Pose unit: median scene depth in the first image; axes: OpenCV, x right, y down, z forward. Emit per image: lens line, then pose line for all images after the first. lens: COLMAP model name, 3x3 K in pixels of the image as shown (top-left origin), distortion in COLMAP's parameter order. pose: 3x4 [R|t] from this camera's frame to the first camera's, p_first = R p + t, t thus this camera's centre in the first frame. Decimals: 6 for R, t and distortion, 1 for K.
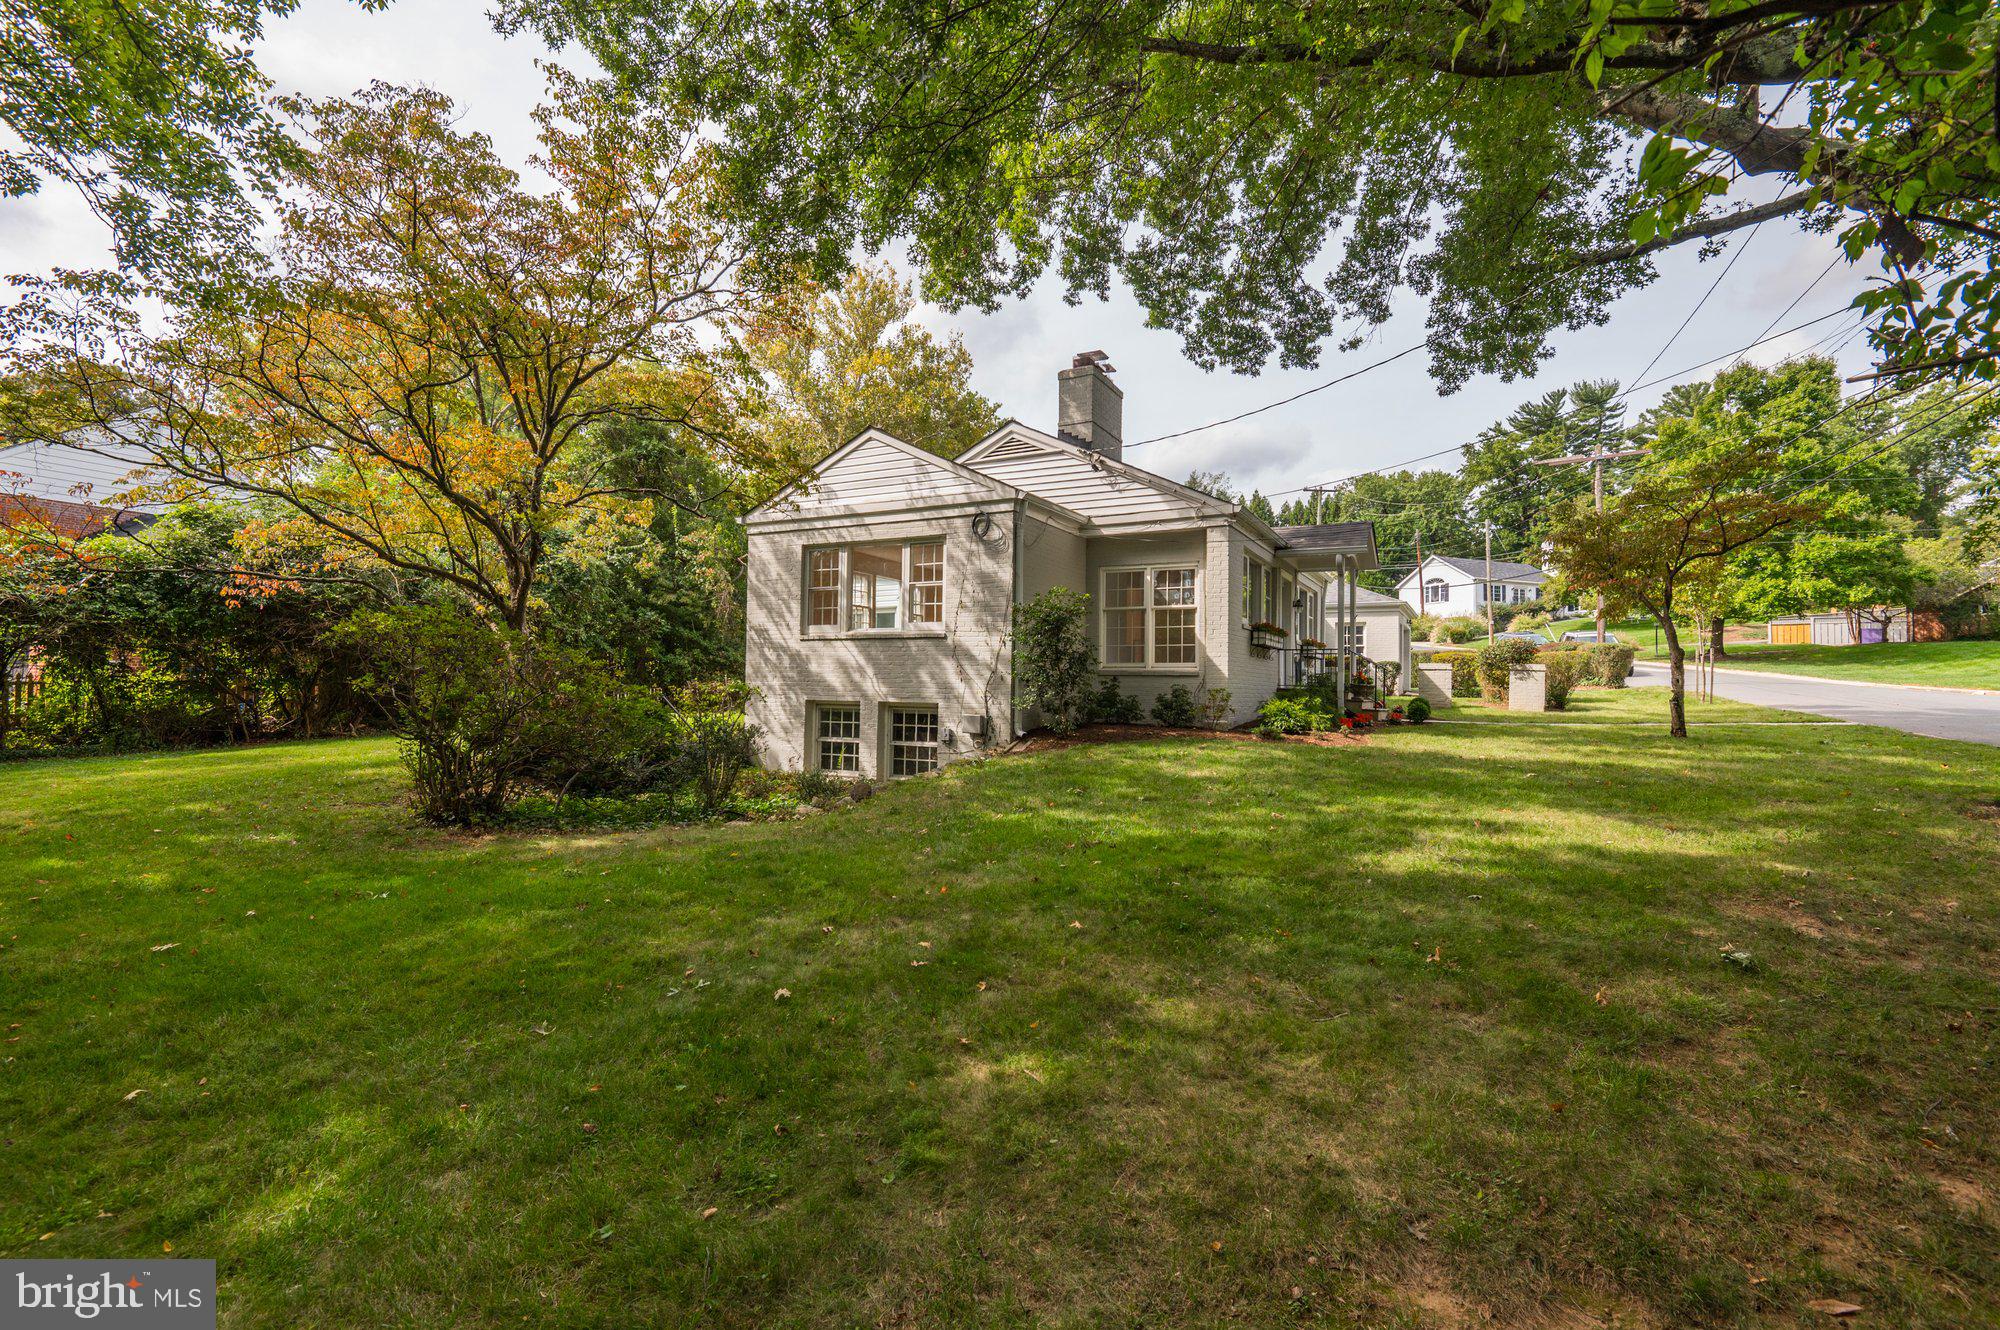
lens RADIAL K [[964.1, 0, 988.6], [0, 964.1, 675.6], [0, 0, 1]] dist [0.006597, -0.005197]
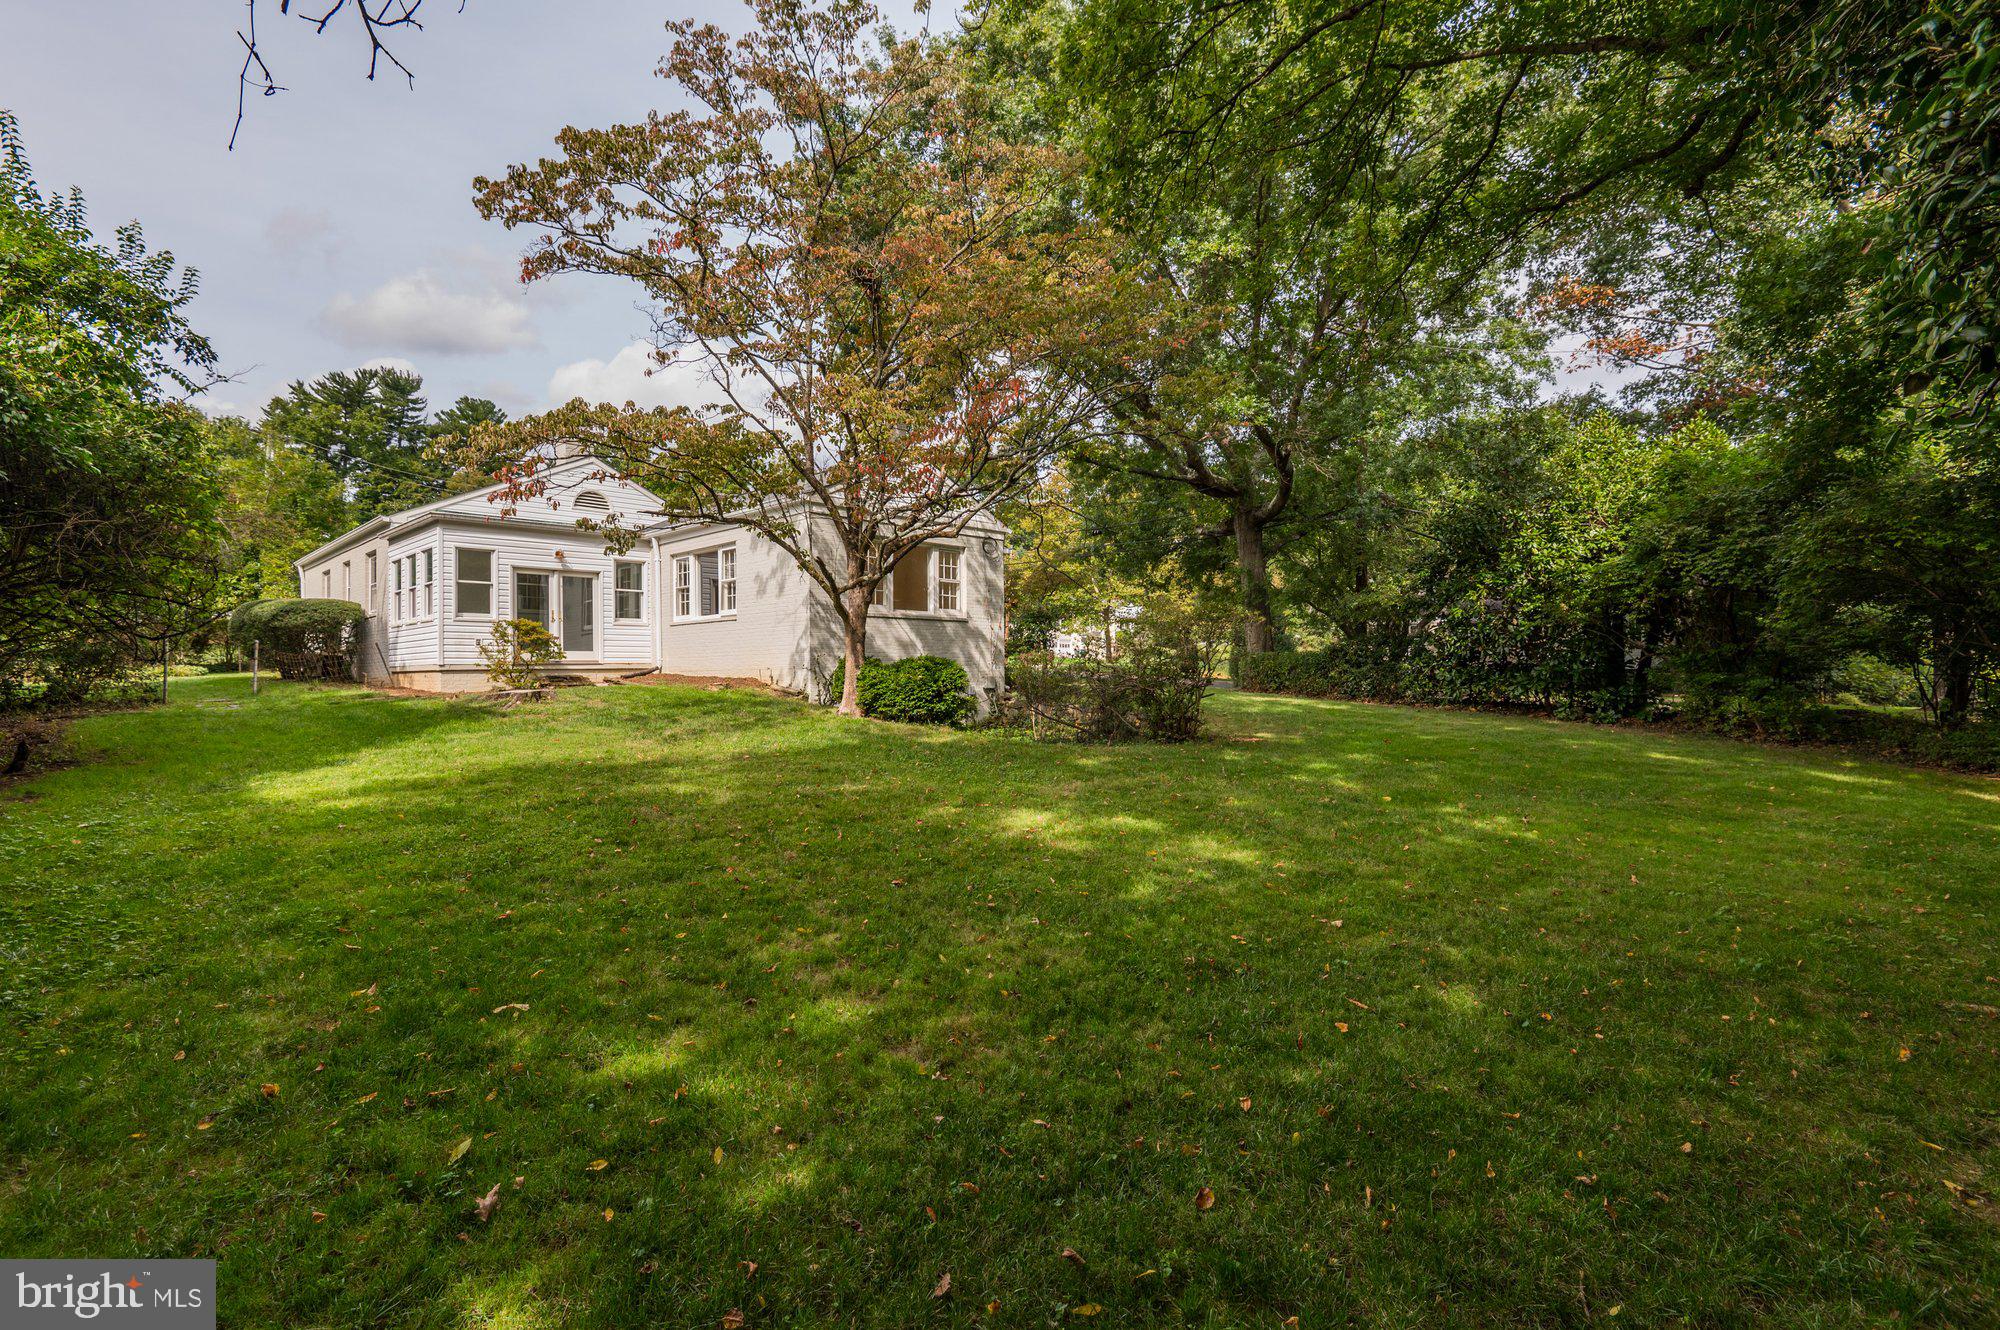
lens RADIAL K [[964.1, 0, 1011.7], [0, 964.1, 662.6], [0, 0, 1]] dist [0.006597, -0.005197]
pose [[0.258294, -0.004315, 0.966057, -1.336870], [-0.004409, 0.999974, 0.005645, 0.010605], [-0.966056, -0.005717, 0.258269, 0.564150]]
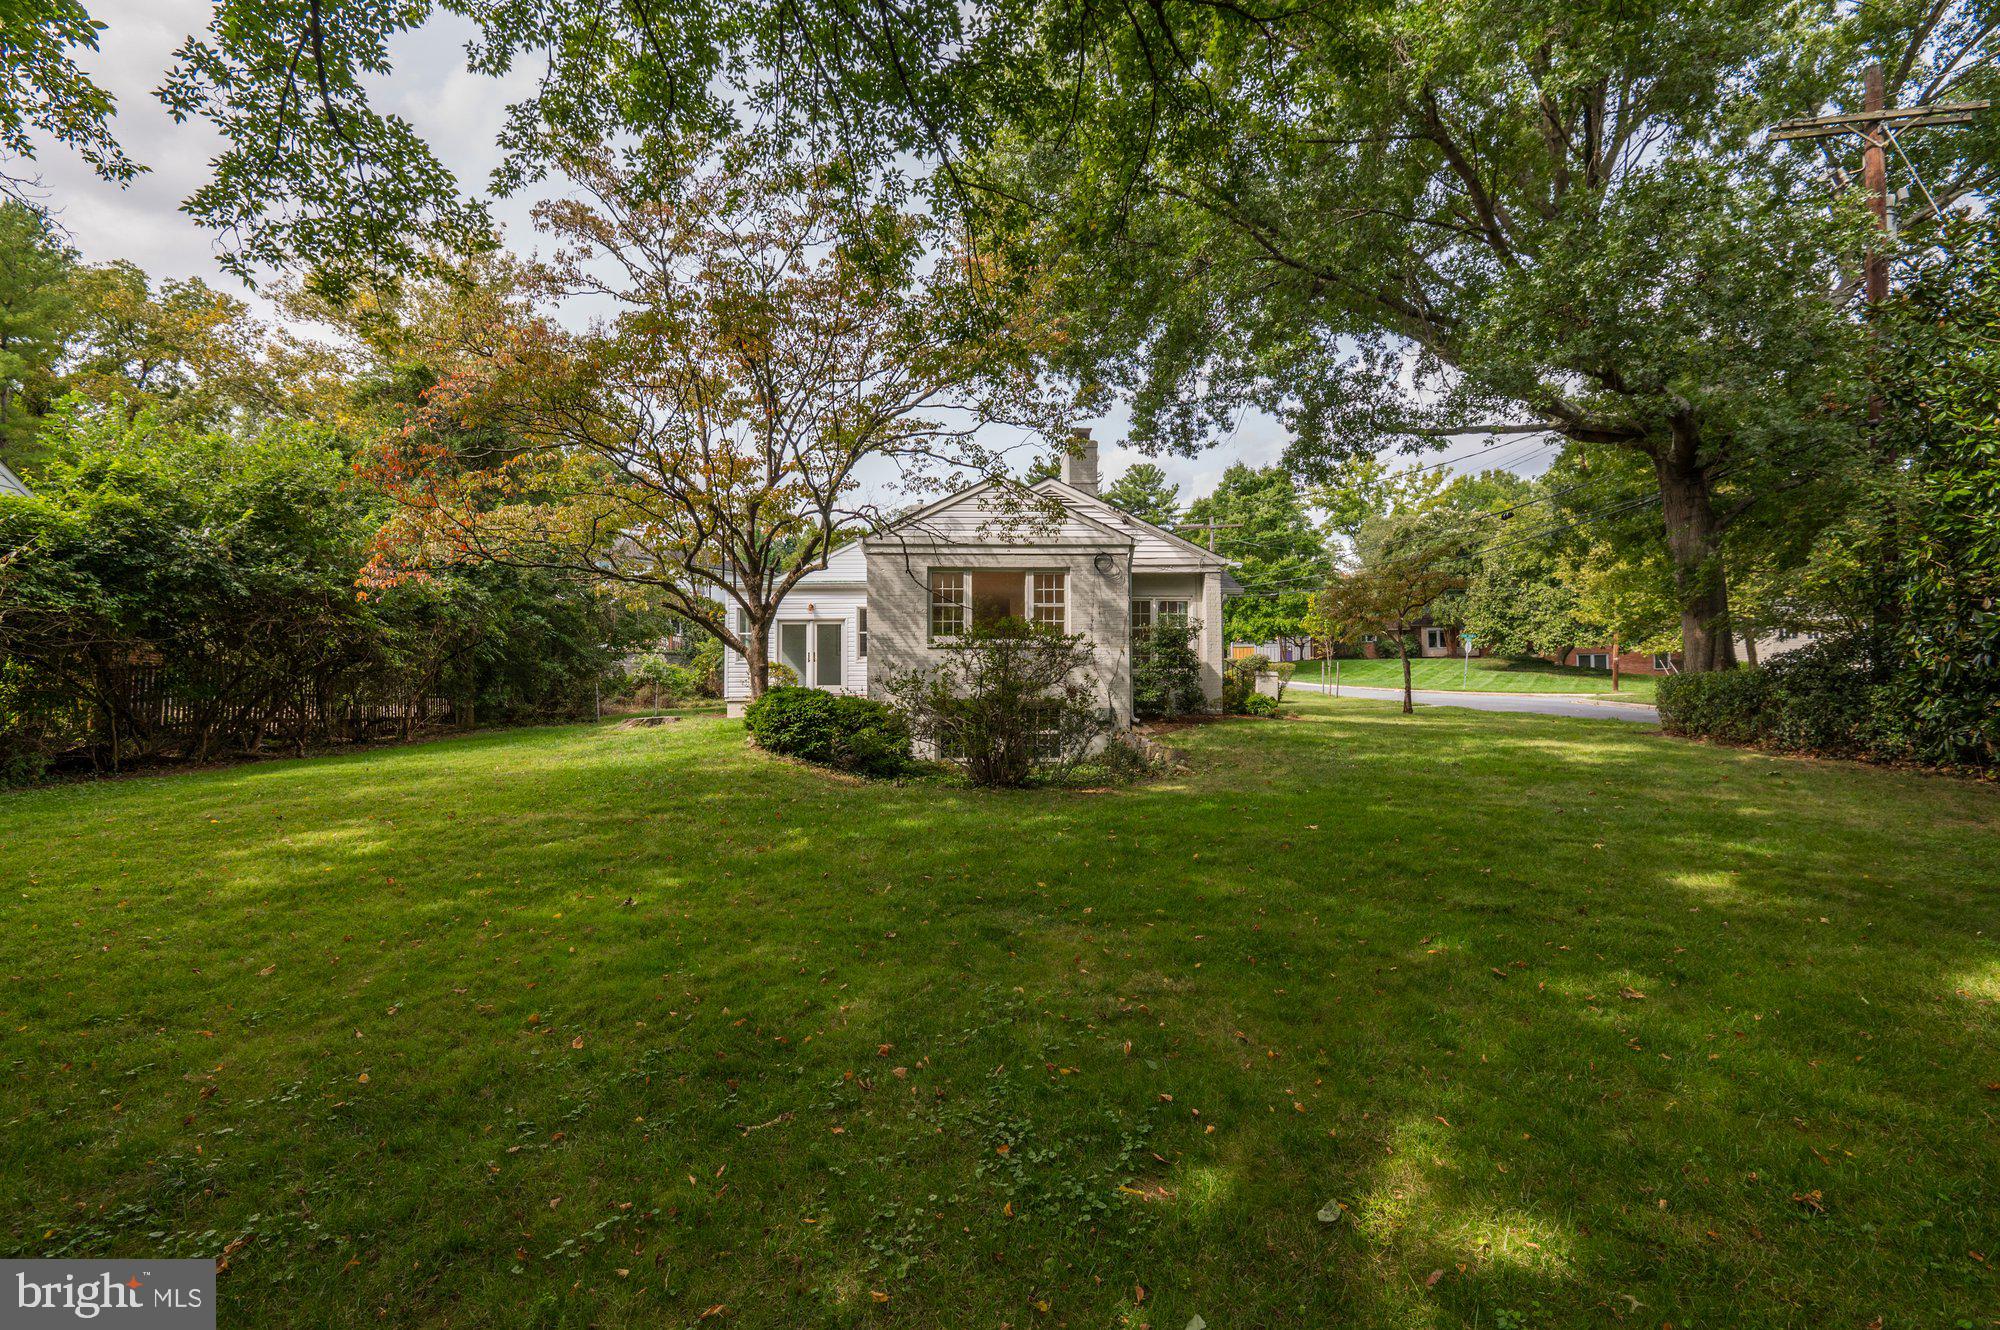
lens RADIAL K [[964.1, 0, 1010.2], [0, 964.1, 659.3], [0, 0, 1]] dist [0.006597, -0.005197]
pose [[0.850711, 0.010466, 0.525529, -0.763303], [0.007585, 0.999453, -0.032184, 0.015122], [-0.525579, 0.031365, 0.850167, -0.039353]]
